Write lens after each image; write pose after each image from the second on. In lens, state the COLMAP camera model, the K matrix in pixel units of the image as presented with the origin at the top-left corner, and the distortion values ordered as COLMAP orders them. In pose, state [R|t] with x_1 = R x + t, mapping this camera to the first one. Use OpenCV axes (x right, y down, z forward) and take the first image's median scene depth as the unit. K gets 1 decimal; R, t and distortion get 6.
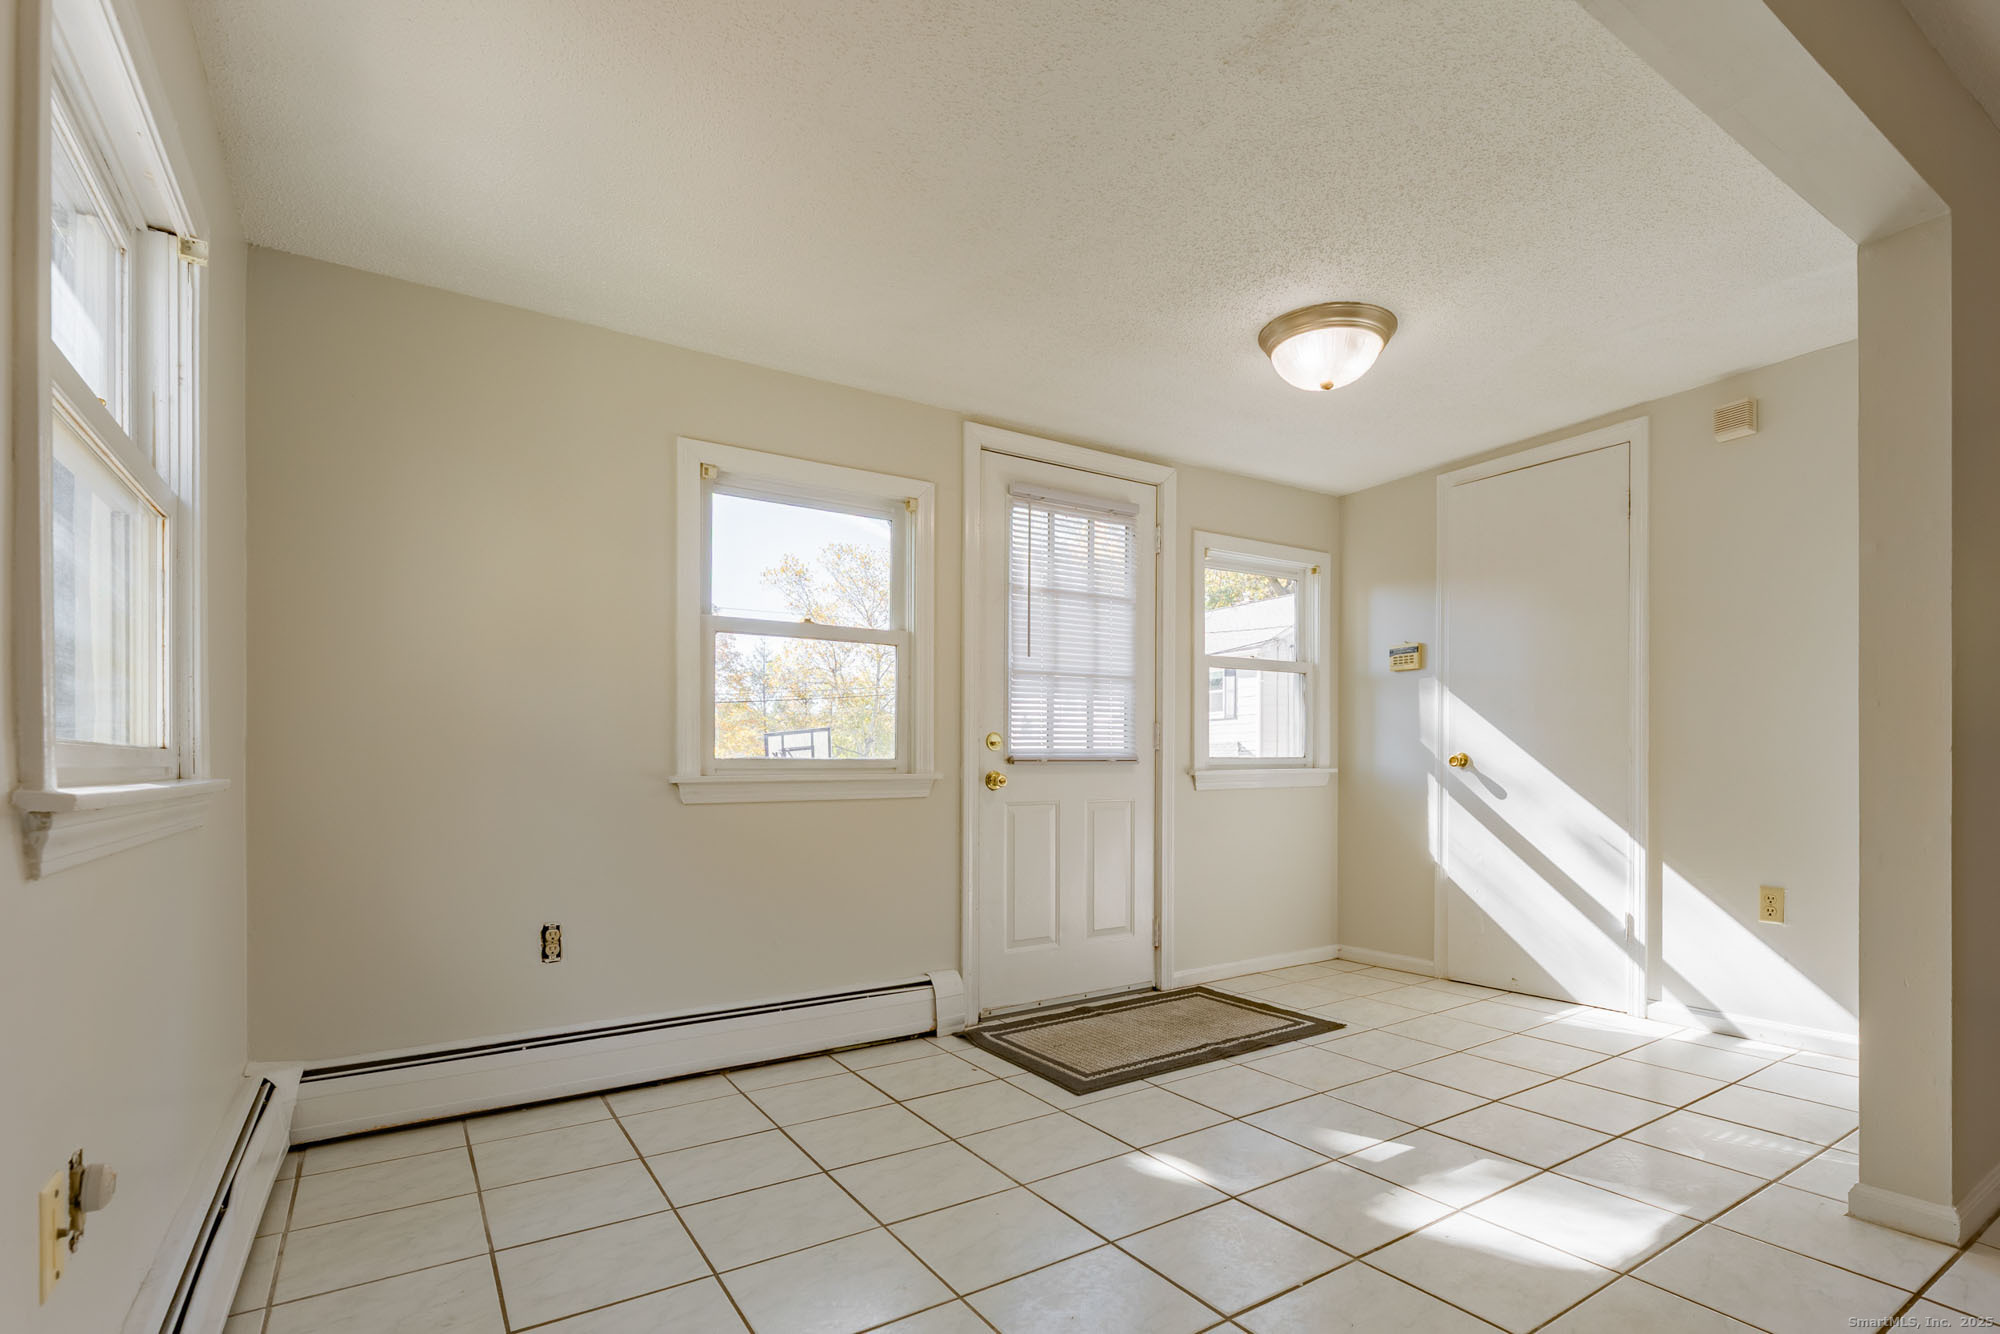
lens RADIAL K [[999.7, 0, 1111.1], [0, 999.7, 769.8], [0, 0, 1]] dist [-0.001946, -0.000251]
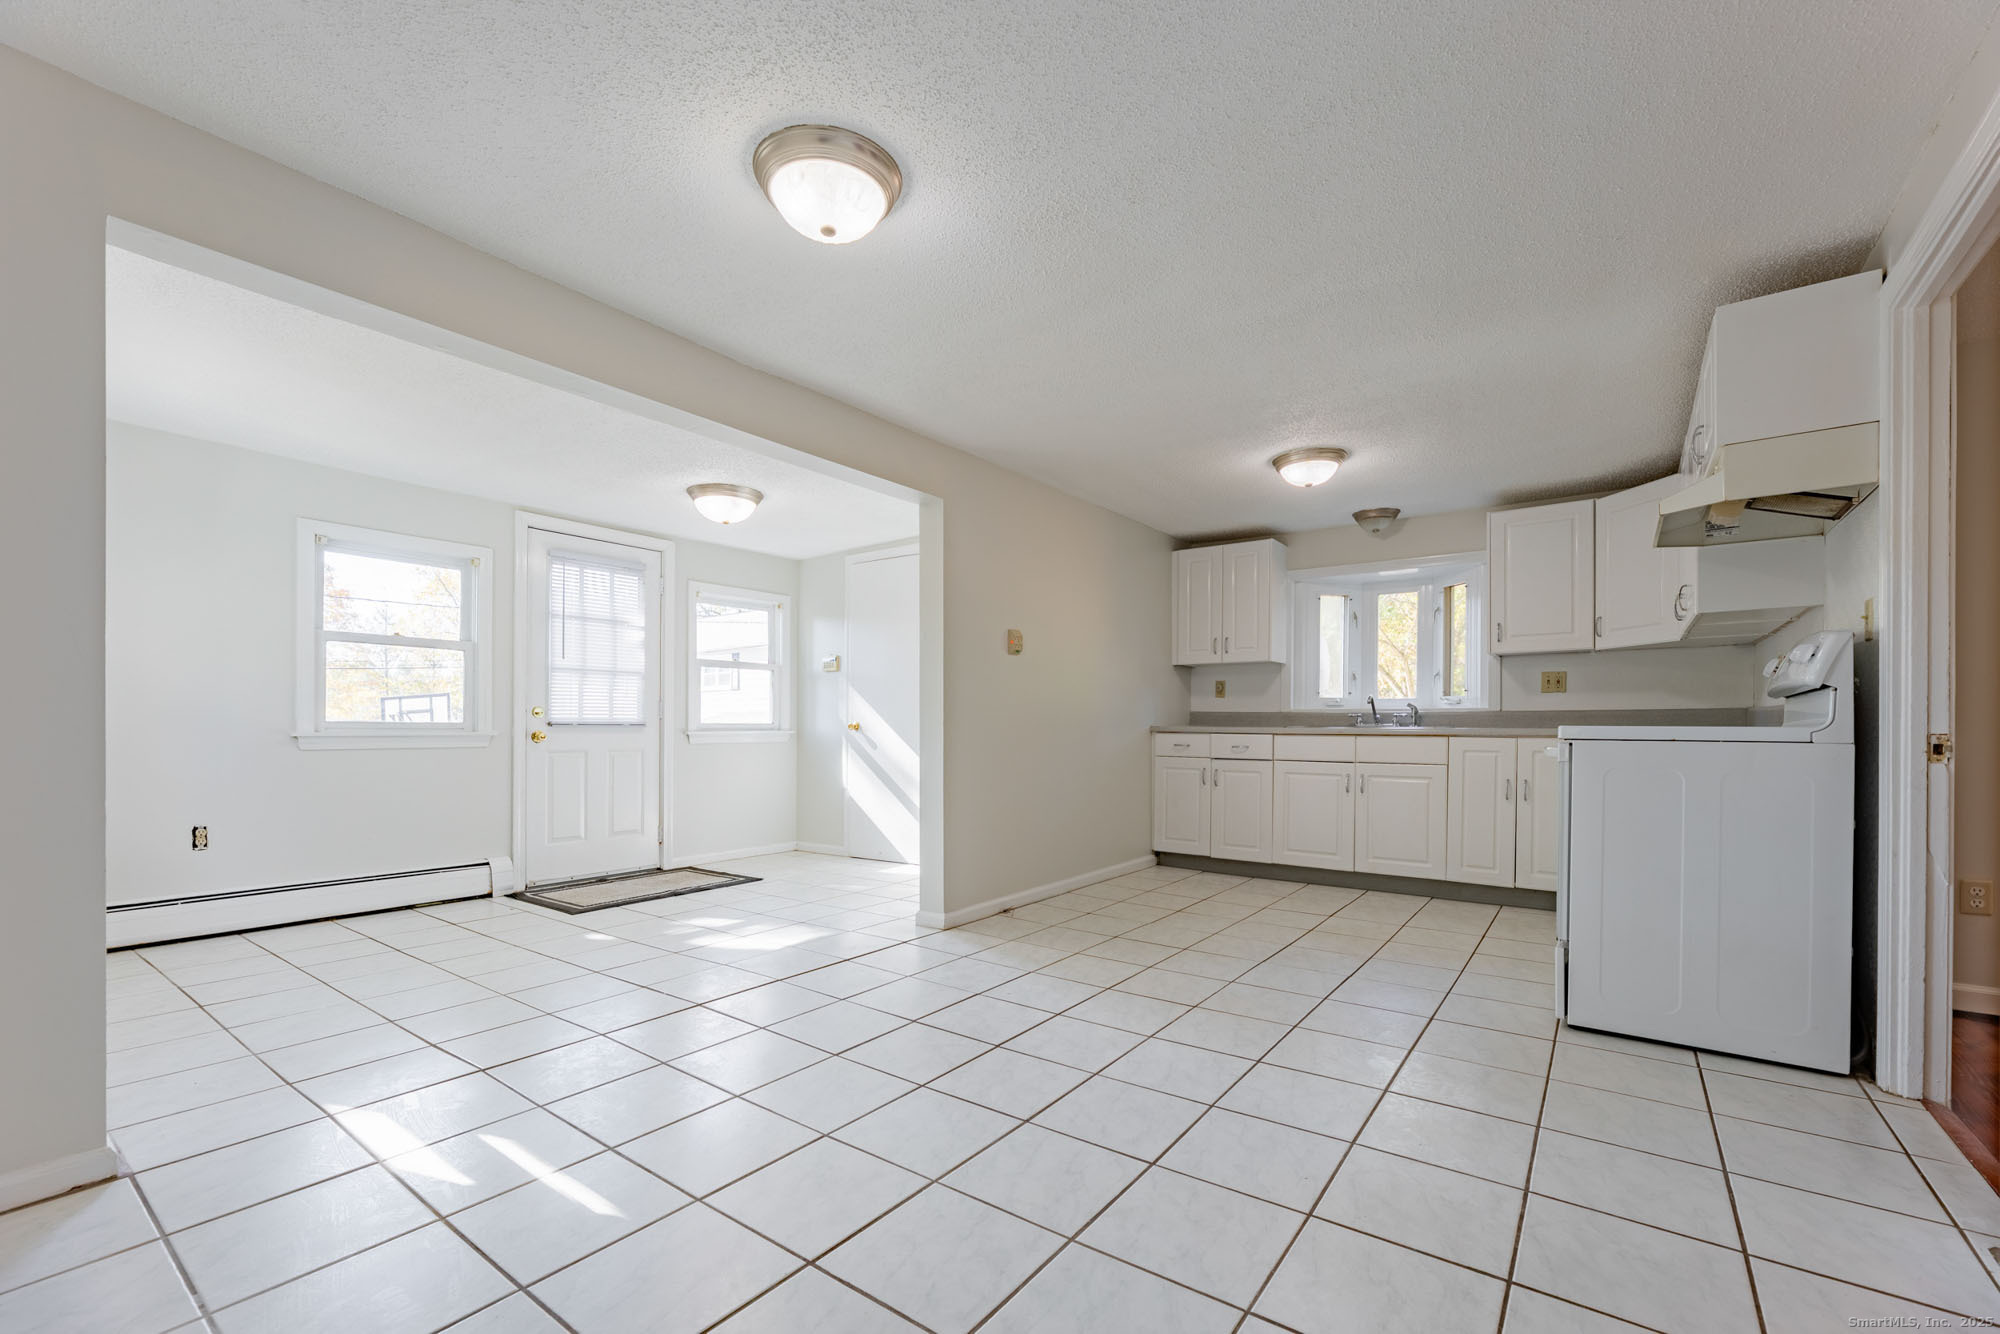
lens RADIAL K [[837.2, 0, 1012.1], [0, 837.2, 735.7], [0, 0, 1]] dist [-0.000526, -0.000175]
pose [[0.952955, 0.005281, 0.303067, 0.213081], [-0.006219, 0.999978, 0.002130, 0.001652], [-0.303049, -0.003915, 0.952967, -0.529413]]
